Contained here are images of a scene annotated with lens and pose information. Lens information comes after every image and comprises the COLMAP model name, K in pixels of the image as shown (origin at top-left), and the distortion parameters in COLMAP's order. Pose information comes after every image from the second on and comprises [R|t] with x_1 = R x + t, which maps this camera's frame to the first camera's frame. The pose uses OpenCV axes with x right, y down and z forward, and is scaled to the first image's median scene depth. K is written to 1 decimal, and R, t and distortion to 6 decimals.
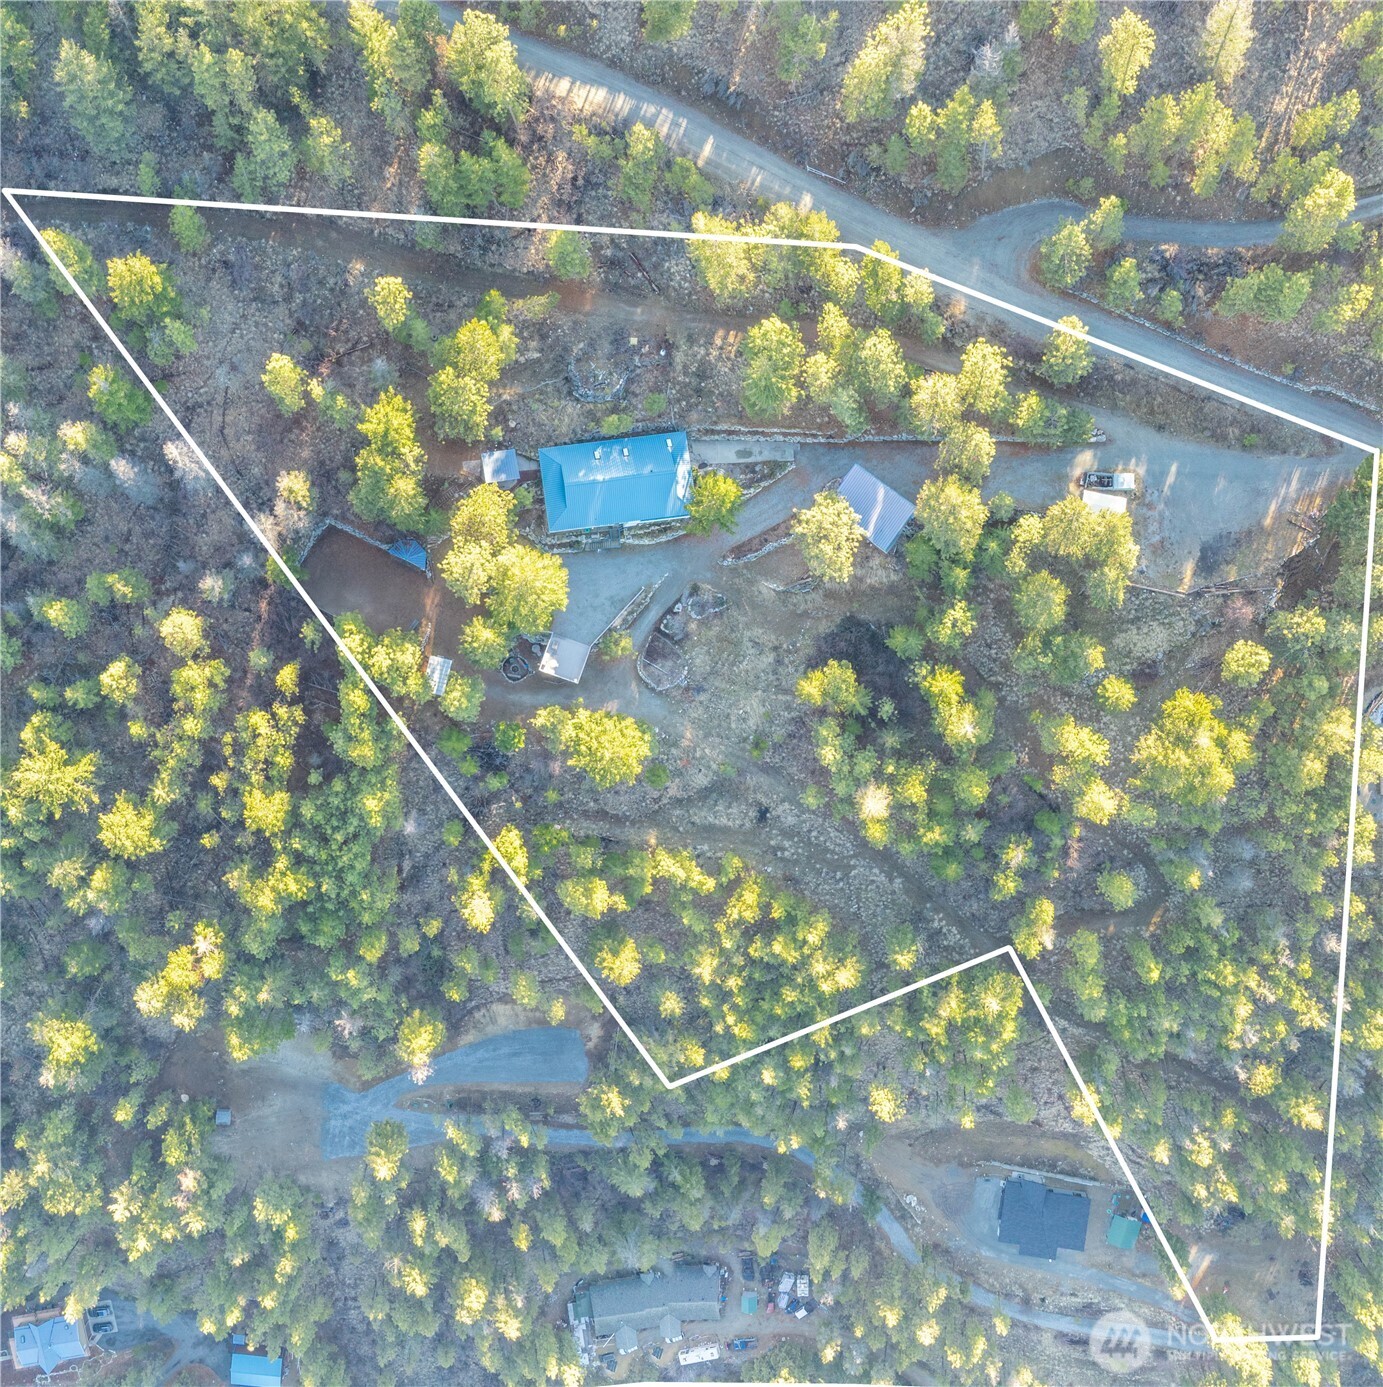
lens RADIAL K [[1000.4, 0, 691.5], [0, 1000.4, 693.5], [0, 0, 1]] dist [-0.114371, 0.002881]
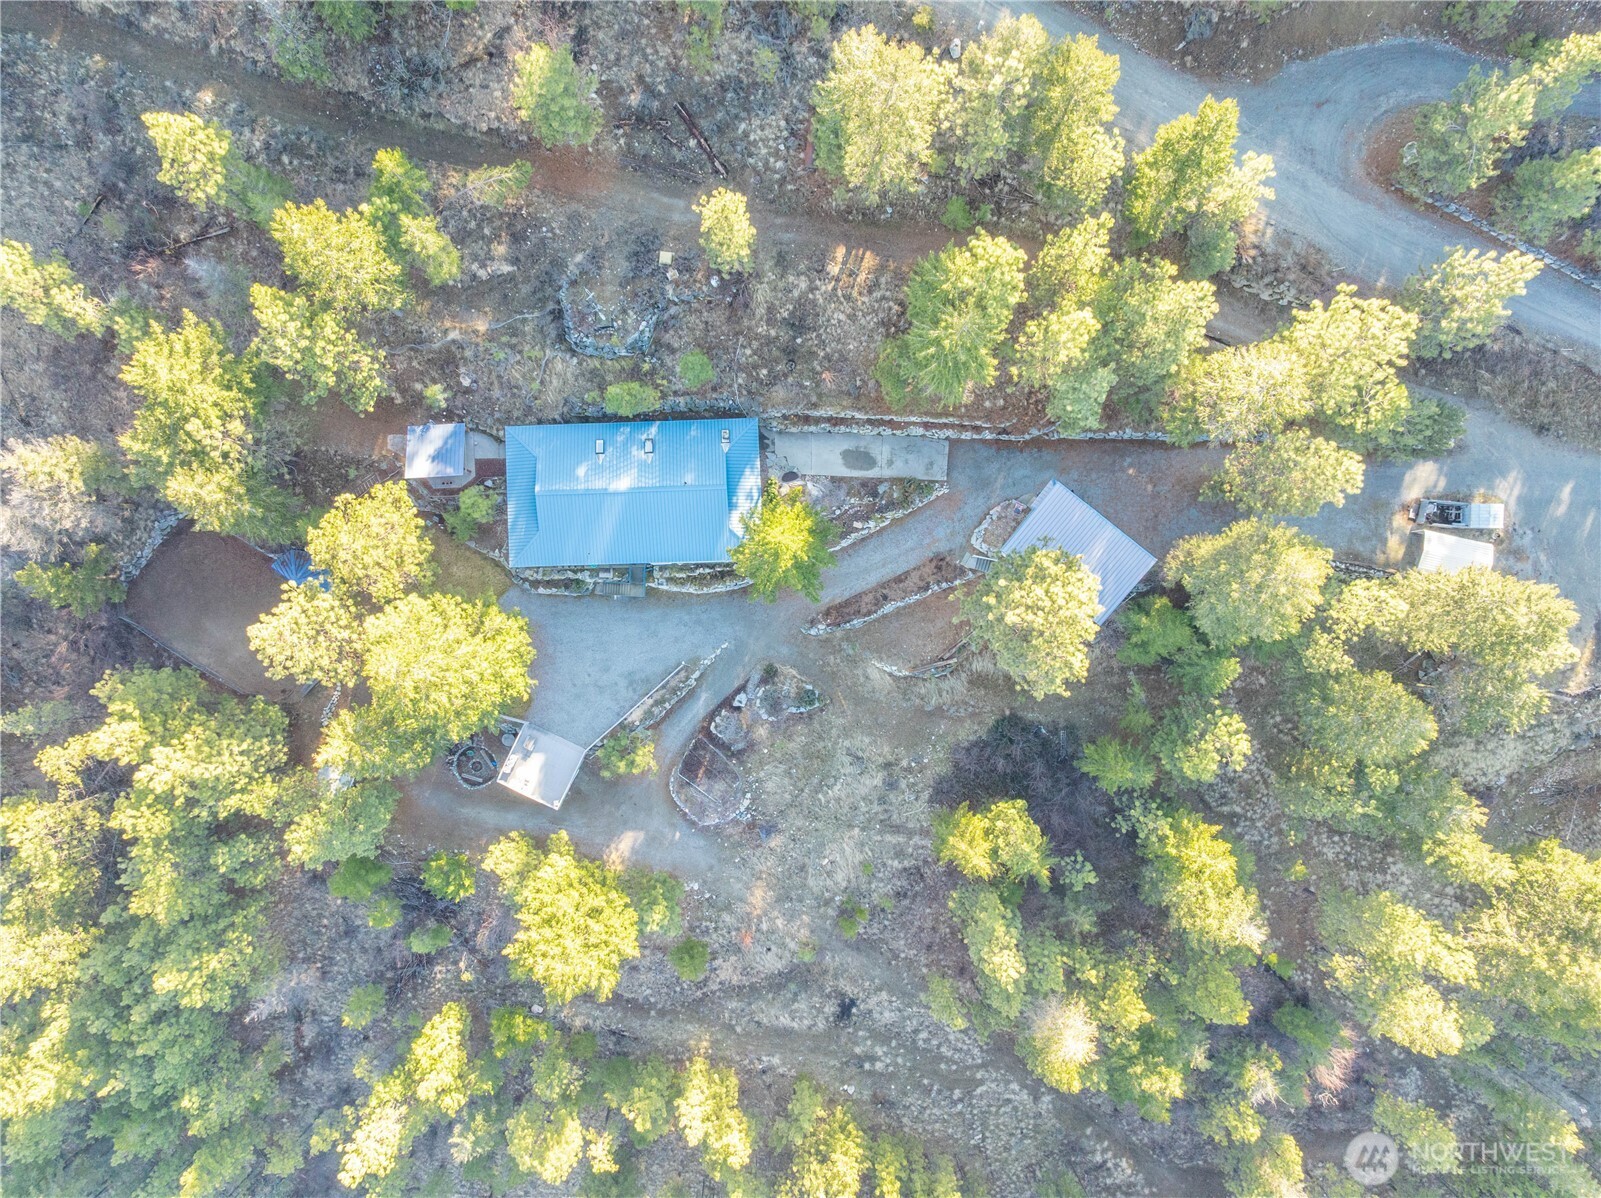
lens RADIAL K [[1096.8, 0, 800.5], [0, 1096.8, 599.0], [0, 0, 1]] dist [-0.076105, 0.027295]
pose [[0.994312, 0.004338, 0.106419, -0.050627], [-0.001331, 0.999598, -0.028312, -0.137426], [-0.106499, 0.028010, 0.993918, 0.356151]]
